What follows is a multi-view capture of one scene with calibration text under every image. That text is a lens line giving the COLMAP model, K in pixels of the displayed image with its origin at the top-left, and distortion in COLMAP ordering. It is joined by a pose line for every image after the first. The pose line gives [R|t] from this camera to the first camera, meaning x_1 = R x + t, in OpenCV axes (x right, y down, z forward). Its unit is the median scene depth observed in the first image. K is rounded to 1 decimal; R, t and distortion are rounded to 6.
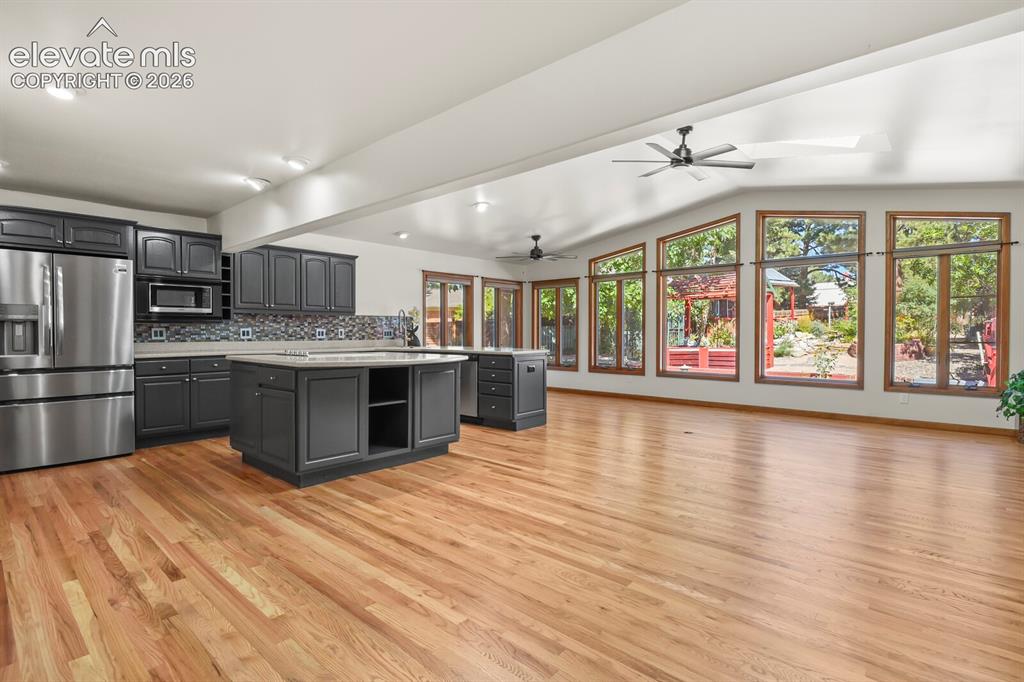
lens RADIAL K [[496.6, 0, 518.3], [0, 496.6, 337.5], [0, 0, 1]] dist [-0.005163, -0.004721]
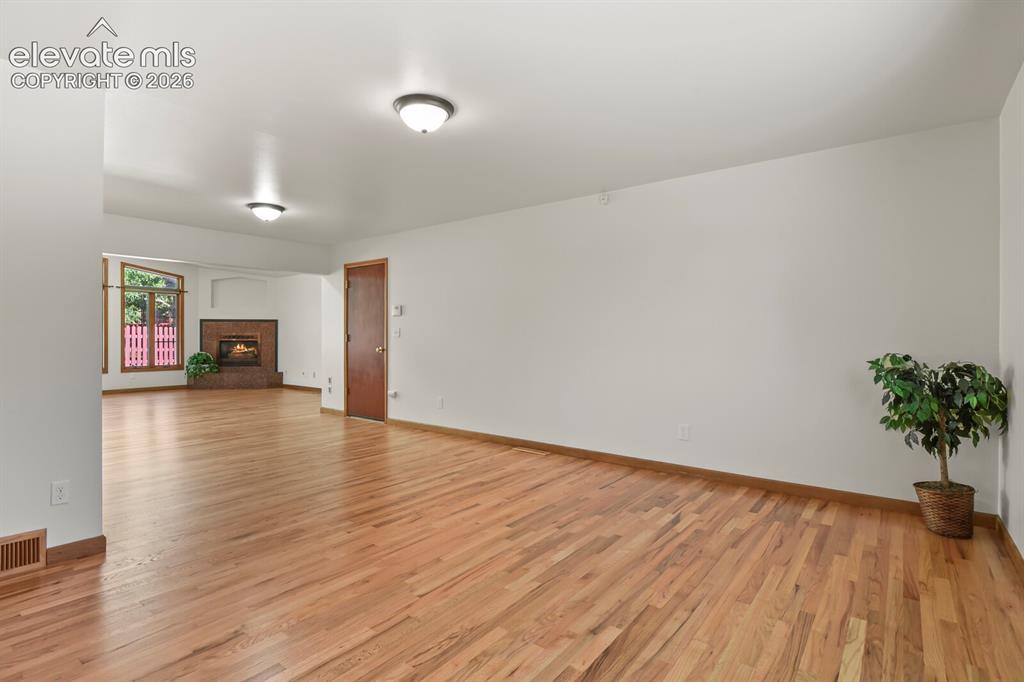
lens RADIAL K [[496.6, 0, 513.8], [0, 496.6, 336.1], [0, 0, 1]] dist [-0.005163, -0.004721]
pose [[-0.064008, -0.000127, 0.997949, -0.988961], [0.011165, 0.999937, 0.000843, 0.001768], [-0.997887, 0.011196, -0.064002, -0.186759]]
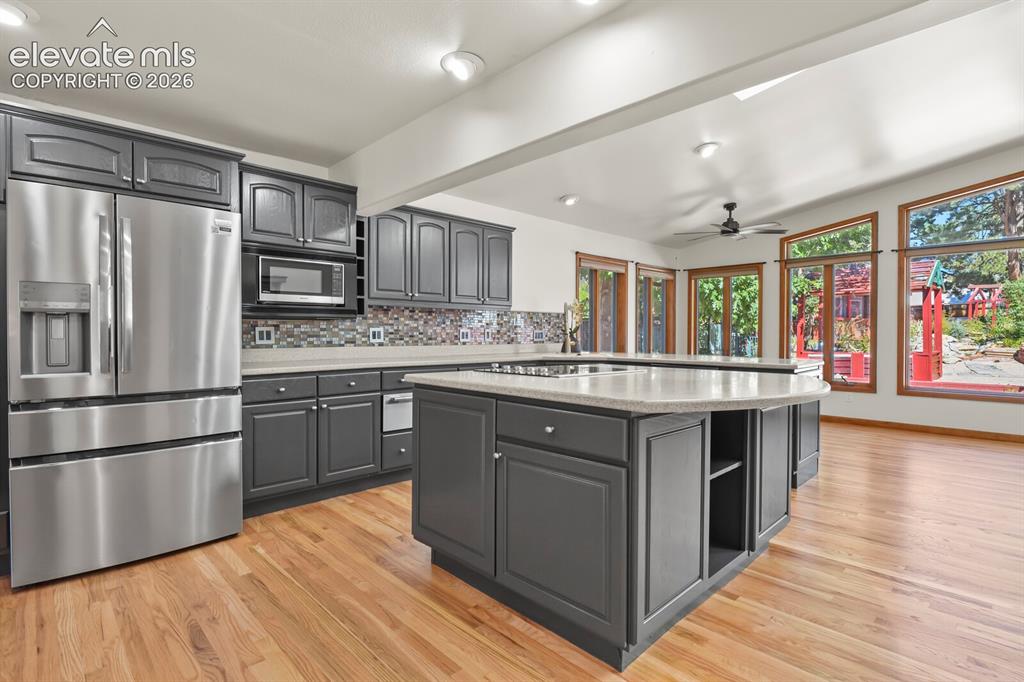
lens RADIAL K [[496.6, 0, 517.9], [0, 496.6, 337.0], [0, 0, 1]] dist [-0.005163, -0.004721]
pose [[0.997278, 0.001814, -0.073715, -0.307549], [-0.002097, 0.999991, -0.003762, -0.003352], [0.073708, 0.003906, 0.997272, 0.325816]]
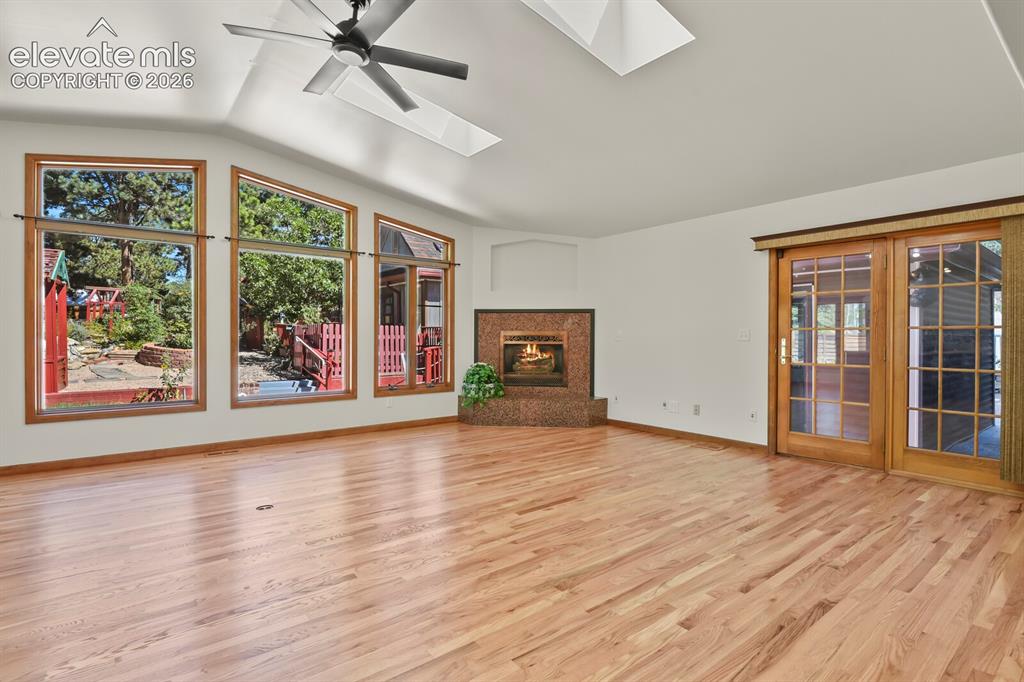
lens RADIAL K [[496.6, 0, 515.3], [0, 496.6, 339.6], [0, 0, 1]] dist [-0.005163, -0.004721]
pose [[0.178123, -0.007287, 0.983981, -0.176093], [0.010936, 0.999925, 0.005425, -0.008150], [-0.983947, 0.009794, 0.178190, 0.572198]]
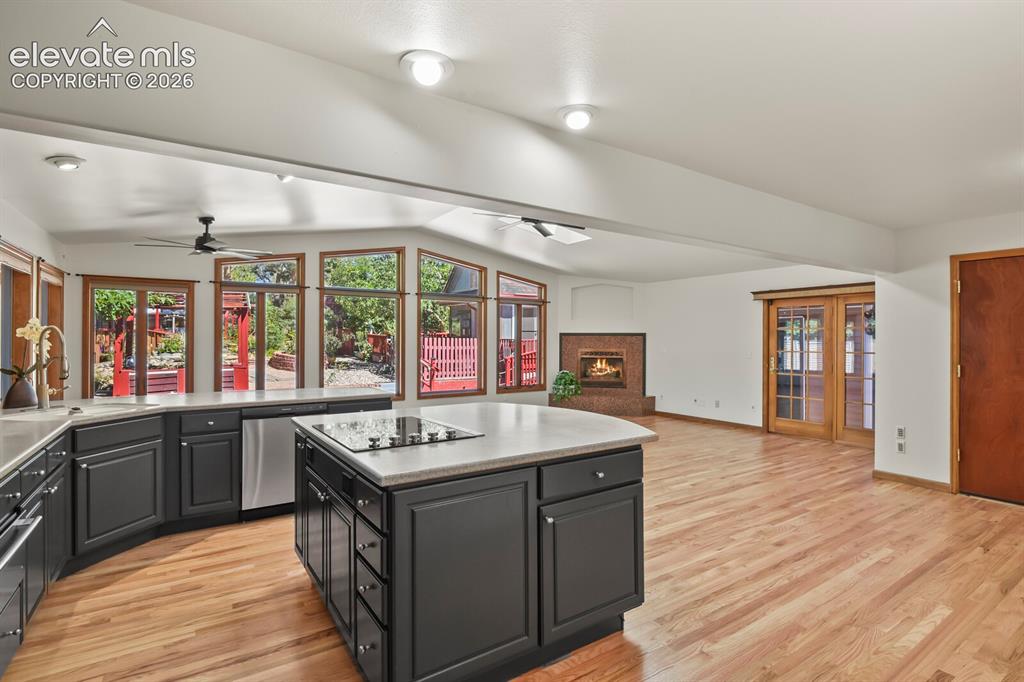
lens RADIAL K [[496.6, 0, 515.4], [0, 496.6, 338.5], [0, 0, 1]] dist [-0.005163, -0.004721]
pose [[0.258567, 0.002279, 0.965991, -0.678783], [0.009336, 0.999945, -0.004858, -0.048499], [-0.965948, 0.010274, 0.258531, 0.587910]]
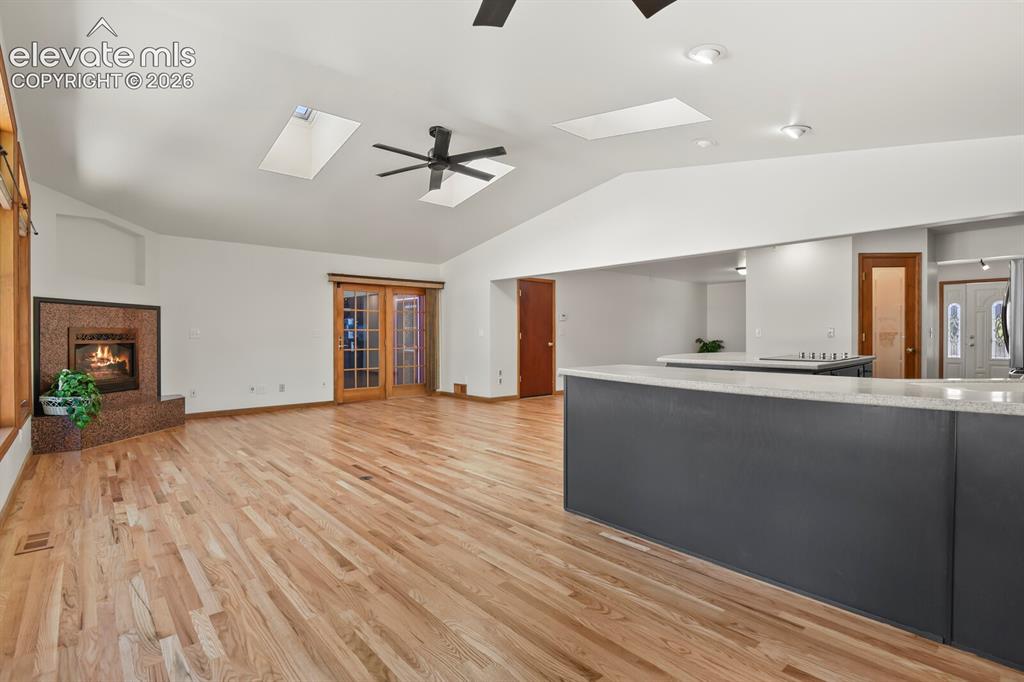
lens RADIAL K [[496.6, 0, 514.7], [0, 496.6, 338.7], [0, 0, 1]] dist [-0.005163, -0.004721]
pose [[-0.991896, -0.001782, 0.127043, 0.042976], [0.000850, 0.999786, 0.020657, -0.019619], [-0.127053, 0.020598, -0.991682, 1.589370]]
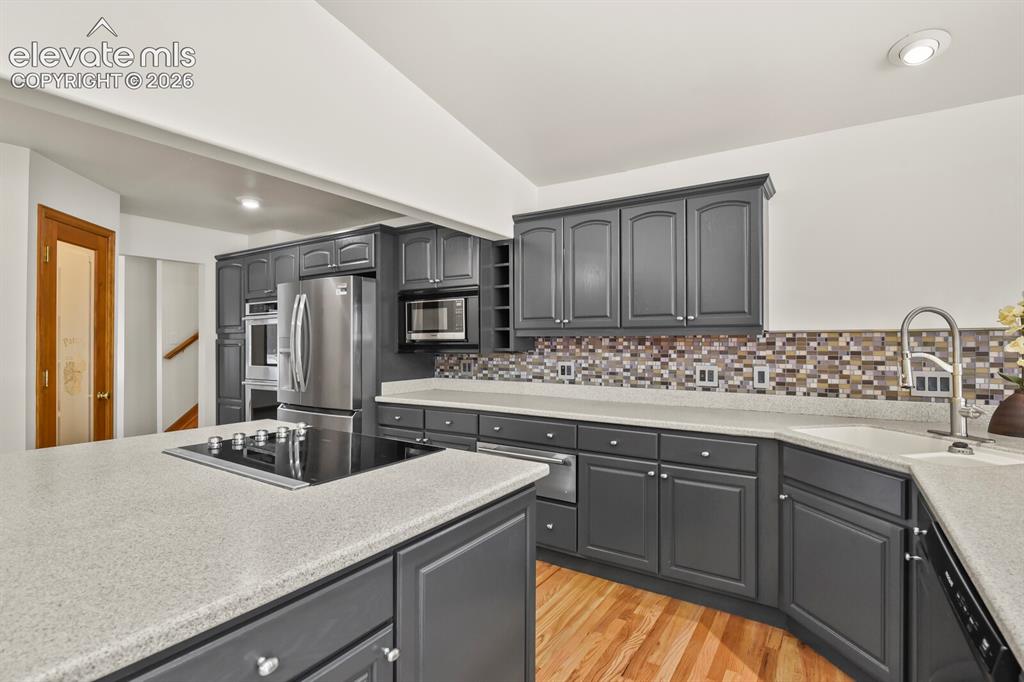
lens RADIAL K [[496.6, 0, 511.9], [0, 496.6, 339.6], [0, 0, 1]] dist [-0.005163, -0.004721]
pose [[0.135074, -0.009751, -0.990788, 0.021140], [-0.011001, 0.999875, -0.011341, -0.038202], [0.990775, 0.012431, 0.134949, 0.880692]]
